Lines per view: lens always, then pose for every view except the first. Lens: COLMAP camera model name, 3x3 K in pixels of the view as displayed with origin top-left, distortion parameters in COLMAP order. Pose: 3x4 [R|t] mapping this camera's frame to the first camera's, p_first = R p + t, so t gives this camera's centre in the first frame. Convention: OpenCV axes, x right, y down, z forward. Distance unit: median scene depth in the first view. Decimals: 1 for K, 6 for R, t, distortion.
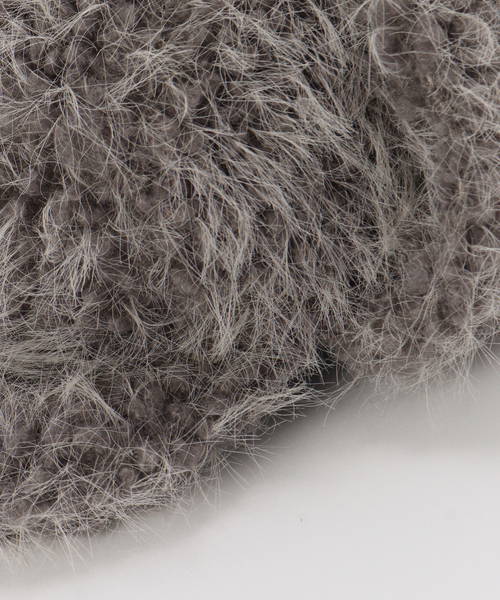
lens RADIAL K [[2134.7, 0, 250.3], [0, 2134.7, 300.7], [0, 0, 1]] dist [0.052937, 0.000000]
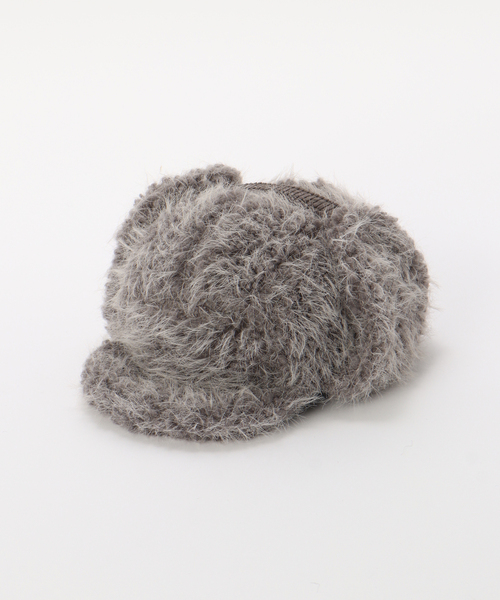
lens RADIAL K [[2134.7, 0, 249.7], [0, 2134.7, 299.8], [0, 0, 1]] dist [0.052937, 0.000000]
pose [[0.988987, 0.084860, 0.121260, -0.479302], [-0.056459, 0.973659, -0.220910, 0.619122], [-0.136812, 0.211631, 0.967727, -2.123897]]
